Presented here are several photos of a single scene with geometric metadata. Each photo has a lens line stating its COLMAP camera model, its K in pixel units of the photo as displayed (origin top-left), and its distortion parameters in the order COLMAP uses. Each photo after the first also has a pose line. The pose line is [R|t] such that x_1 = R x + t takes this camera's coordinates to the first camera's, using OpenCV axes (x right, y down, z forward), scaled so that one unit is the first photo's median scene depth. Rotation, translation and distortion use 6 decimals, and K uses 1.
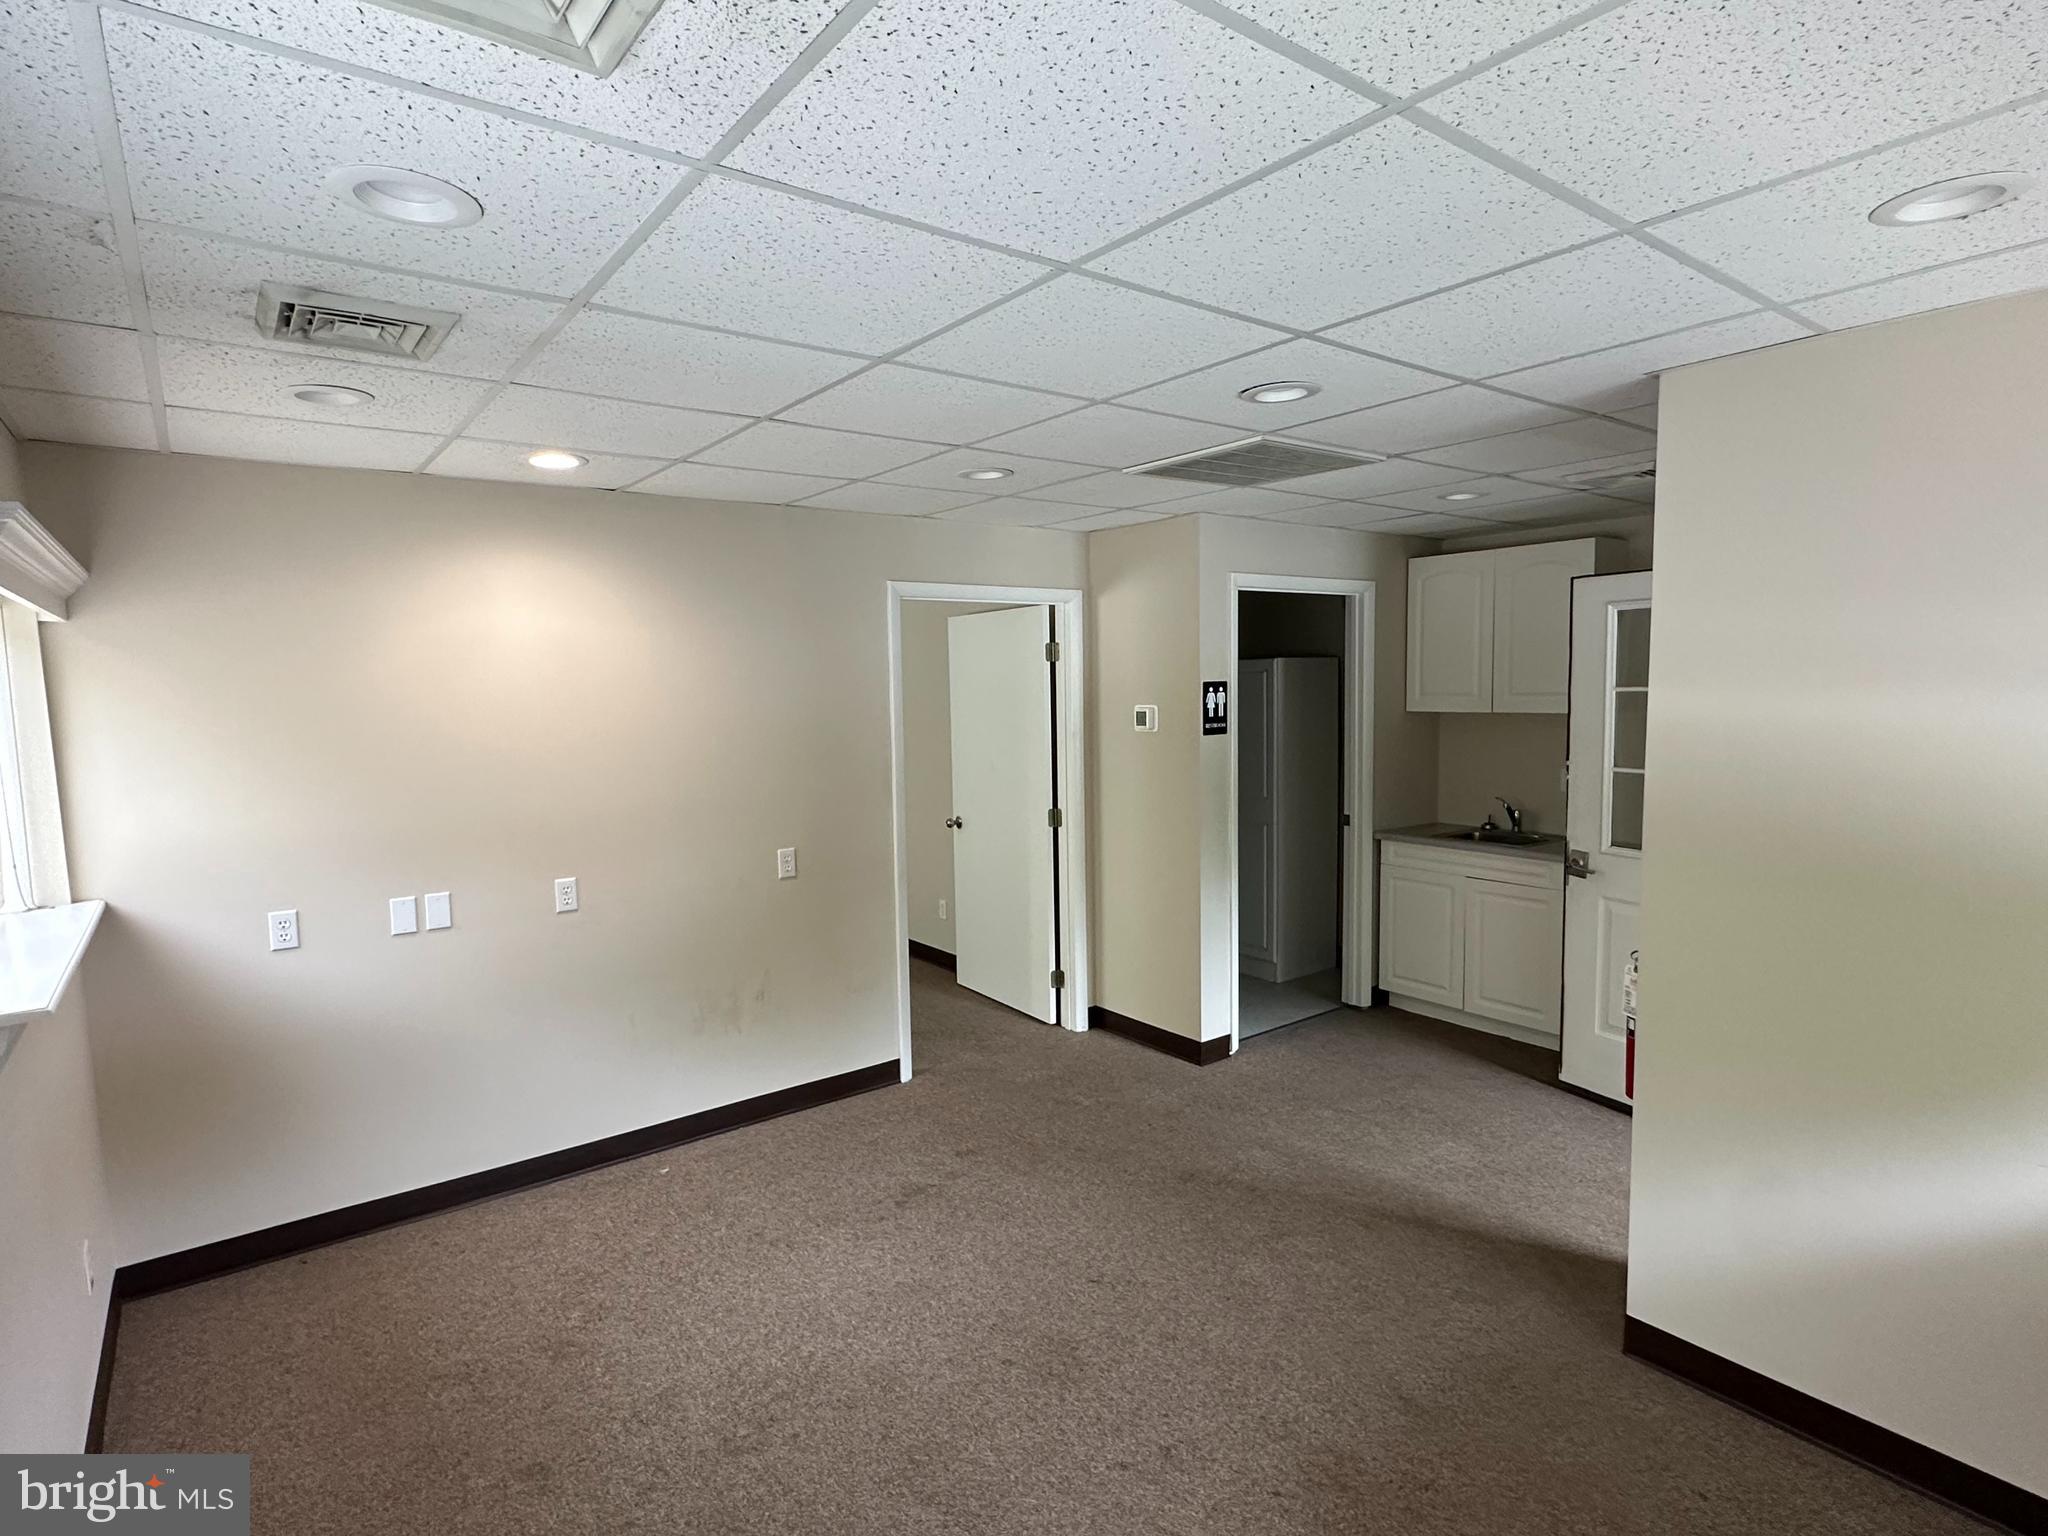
lens RADIAL K [[1026.3, 0, 1024.0], [0, 1026.3, 768.0], [0, 0, 1]] dist [0.000026, -0.000006]
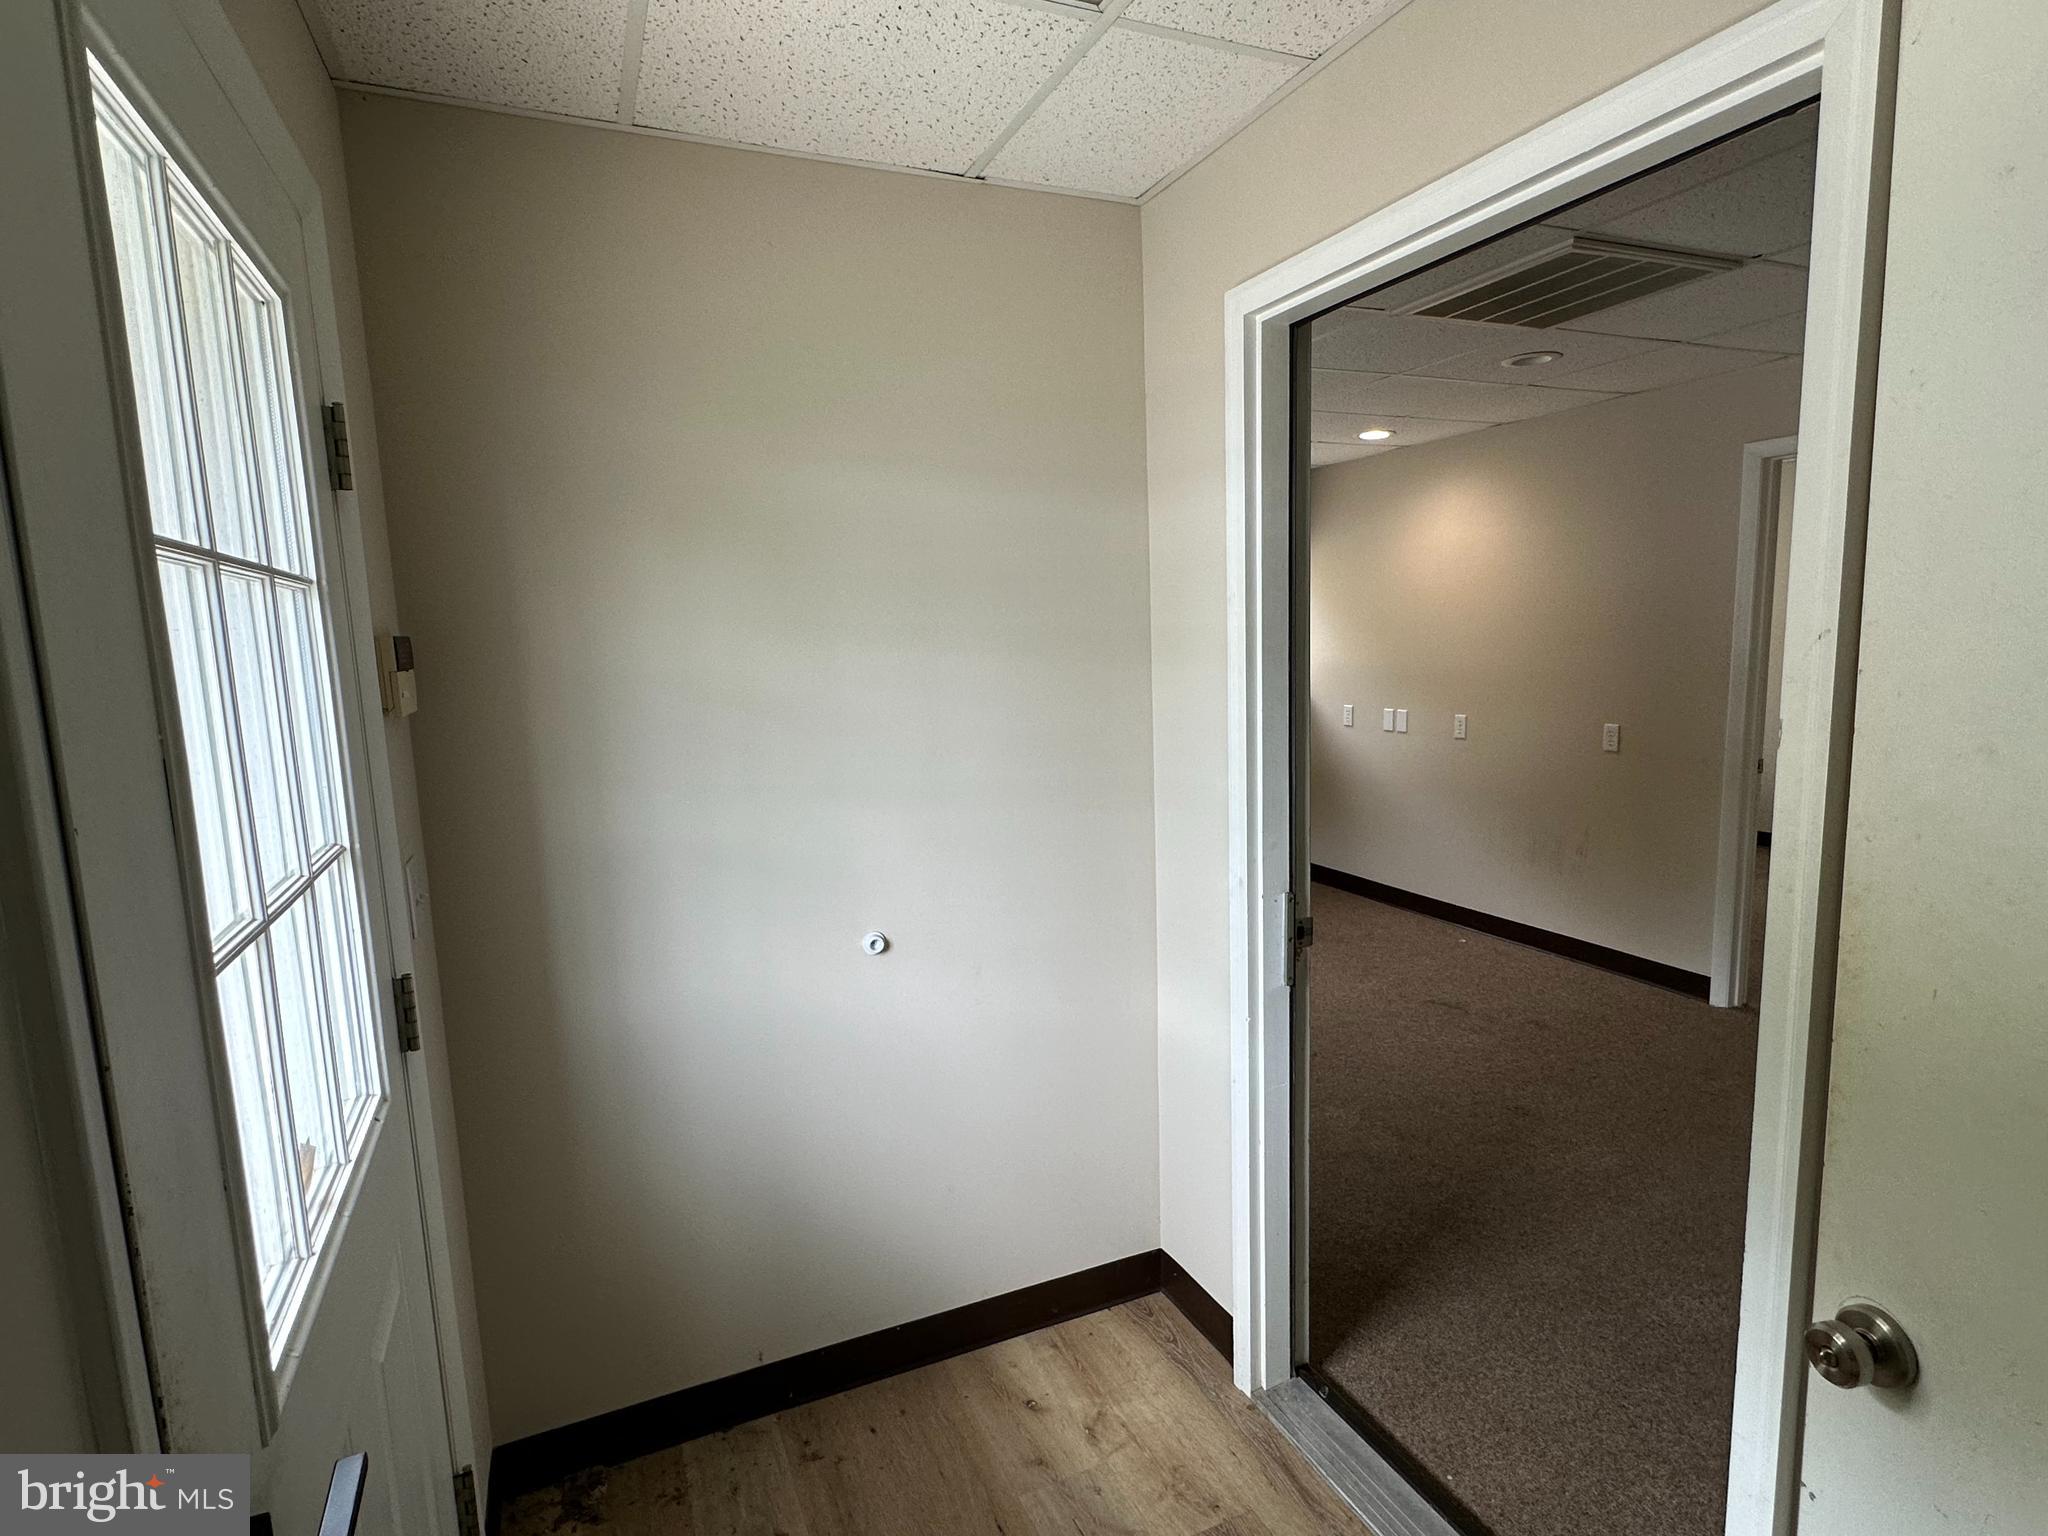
lens RADIAL K [[1026.3, 0, 1024.0], [0, 1026.3, 768.0], [0, 0, 1]] dist [0.000026, -0.000006]
pose [[-0.222179, 0.154865, -0.962628, 0.959867], [-0.041472, 0.984911, 0.168022, -0.029585], [0.974123, 0.077253, -0.212404, 0.657815]]
